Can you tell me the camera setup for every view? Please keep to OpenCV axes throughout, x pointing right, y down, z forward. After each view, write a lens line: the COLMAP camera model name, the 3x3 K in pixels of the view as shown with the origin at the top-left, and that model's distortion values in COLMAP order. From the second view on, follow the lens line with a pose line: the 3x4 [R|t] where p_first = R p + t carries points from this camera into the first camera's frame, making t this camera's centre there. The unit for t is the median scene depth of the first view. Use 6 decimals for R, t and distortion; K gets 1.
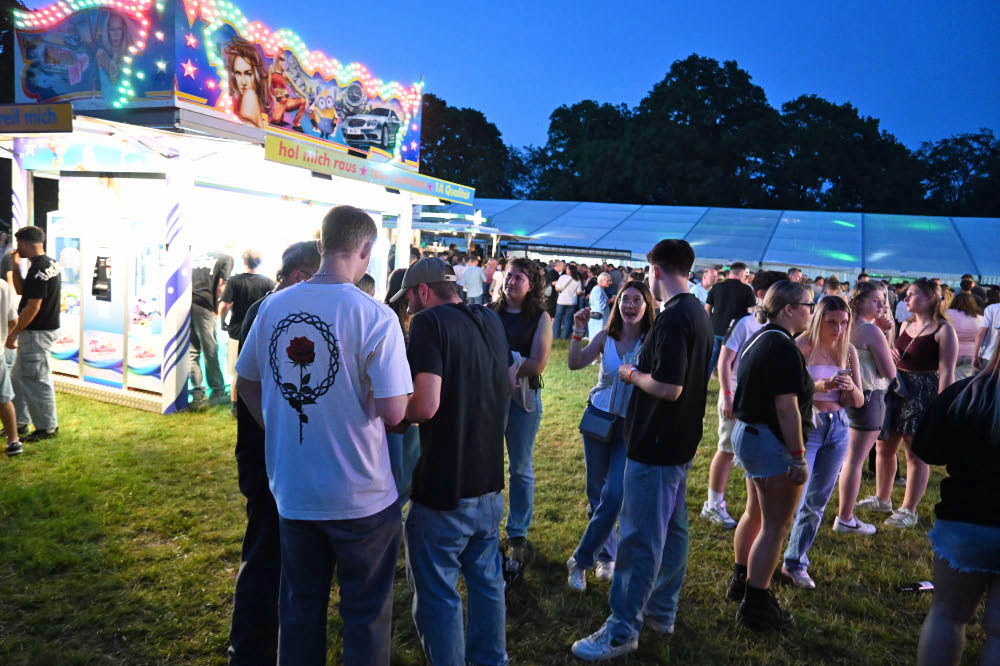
lens RADIAL K [[677.1, 0, 500.0], [0, 677.1, 333.0], [0, 0, 1]] dist [-0.003598, -0.005446]
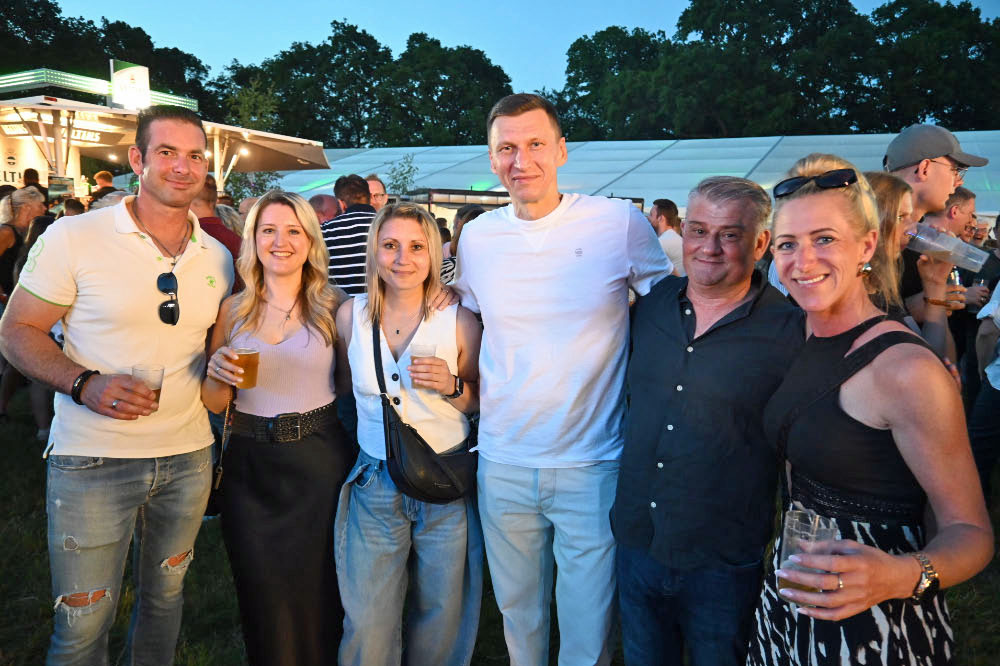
lens RADIAL K [[677.1, 0, 500.0], [0, 677.1, 333.0], [0, 0, 1]] dist [-0.003598, -0.005446]
pose [[0.996624, -0.025357, -0.078082, 0.049227], [0.027901, 0.999109, 0.031664, -0.014882], [0.077210, -0.033736, 0.996444, 0.187613]]
